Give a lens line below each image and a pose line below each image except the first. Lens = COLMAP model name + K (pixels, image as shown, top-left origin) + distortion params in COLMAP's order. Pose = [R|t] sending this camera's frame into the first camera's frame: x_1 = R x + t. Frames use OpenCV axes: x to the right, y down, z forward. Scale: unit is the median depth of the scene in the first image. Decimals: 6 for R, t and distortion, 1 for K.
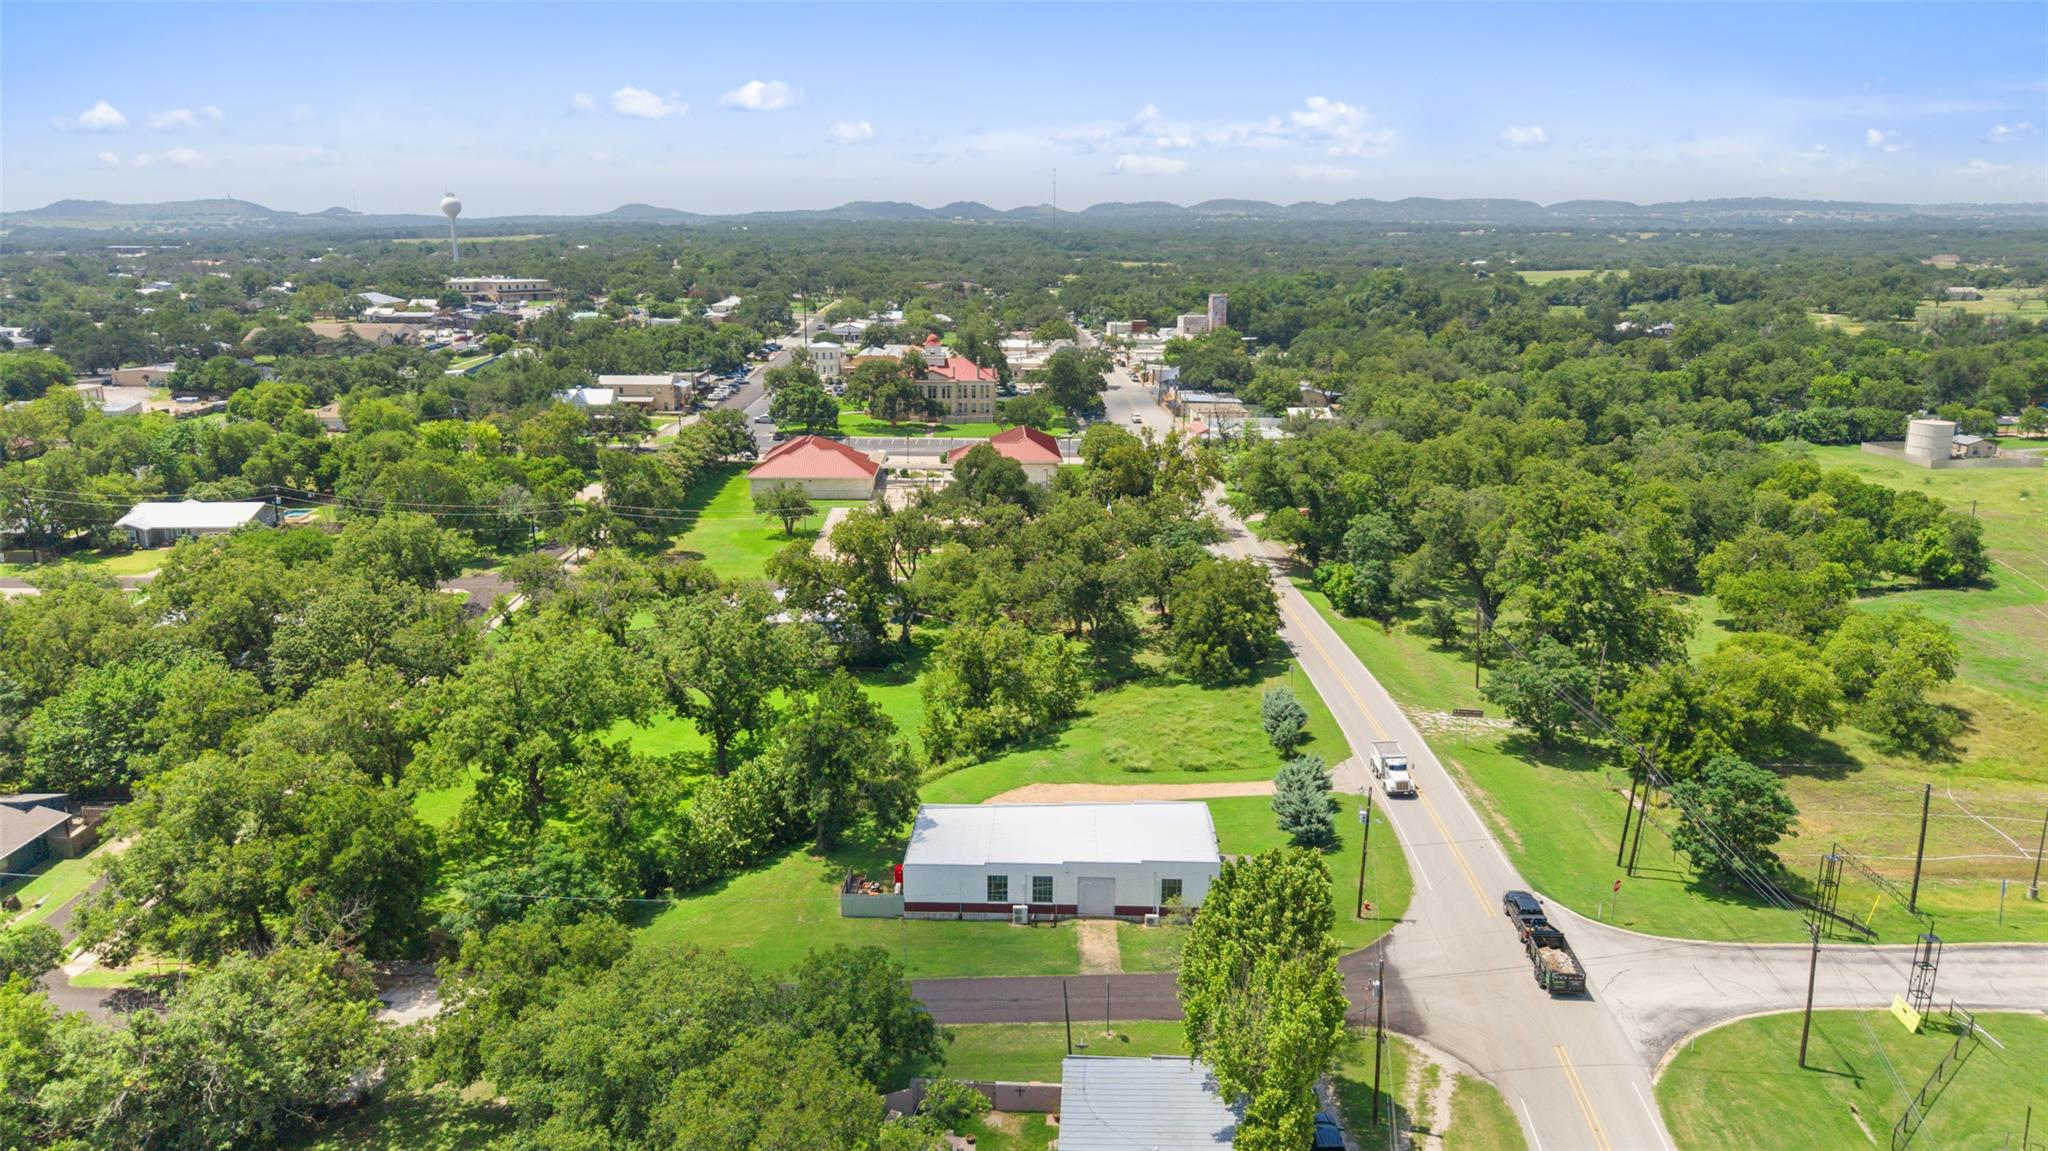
lens RADIAL K [[1377.9, 0, 1026.8], [0, 1377.9, 573.7], [0, 0, 1]] dist [0.037025, -0.013591]
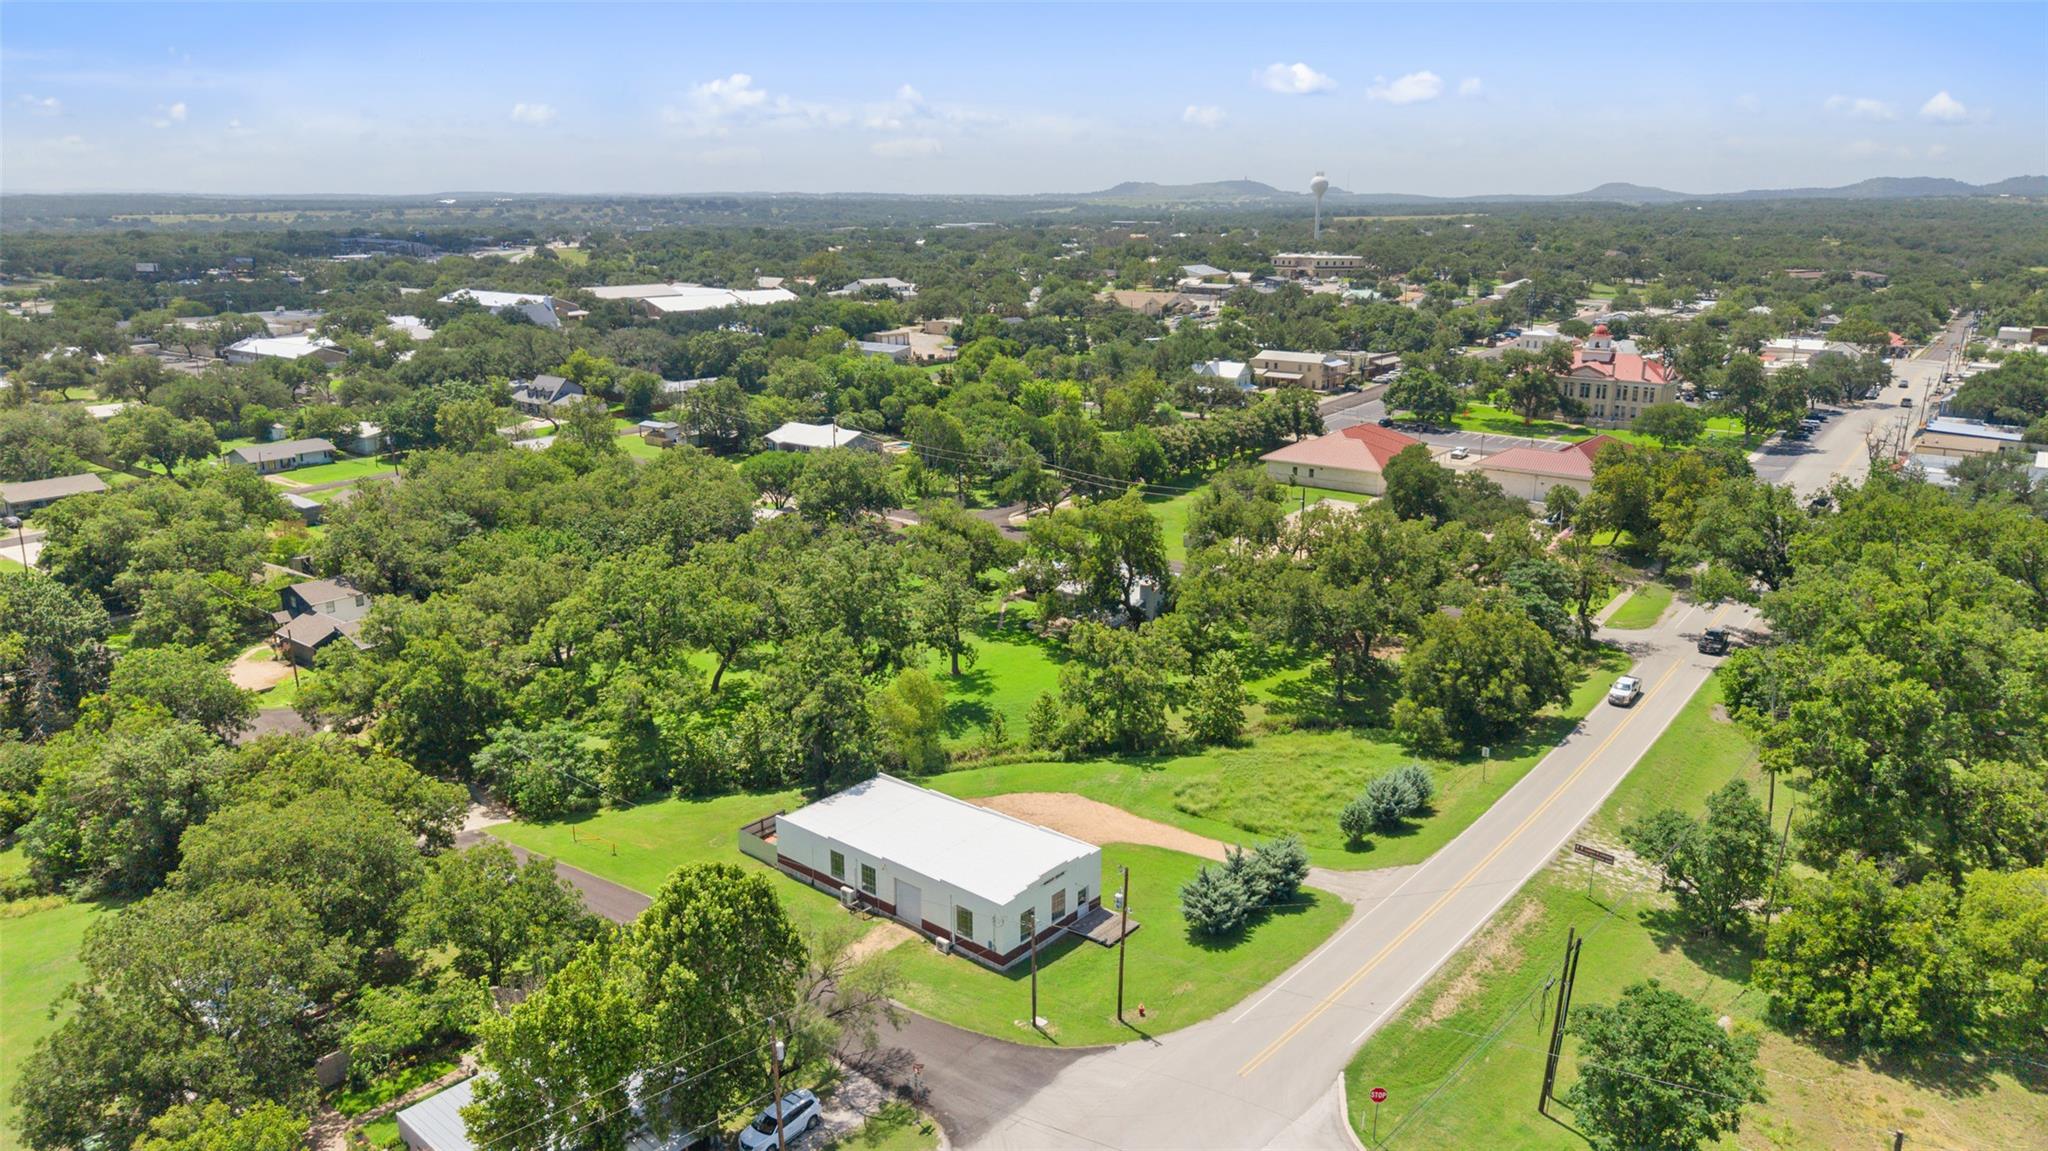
lens RADIAL K [[1377.9, 0, 1025.0], [0, 1377.9, 578.2], [0, 0, 1]] dist [0.037025, -0.013591]
pose [[0.782491, 0.166607, -0.599958, 0.225150], [-0.156466, 0.985233, 0.069528, -0.022486], [0.602683, 0.039468, 0.797004, 0.099254]]
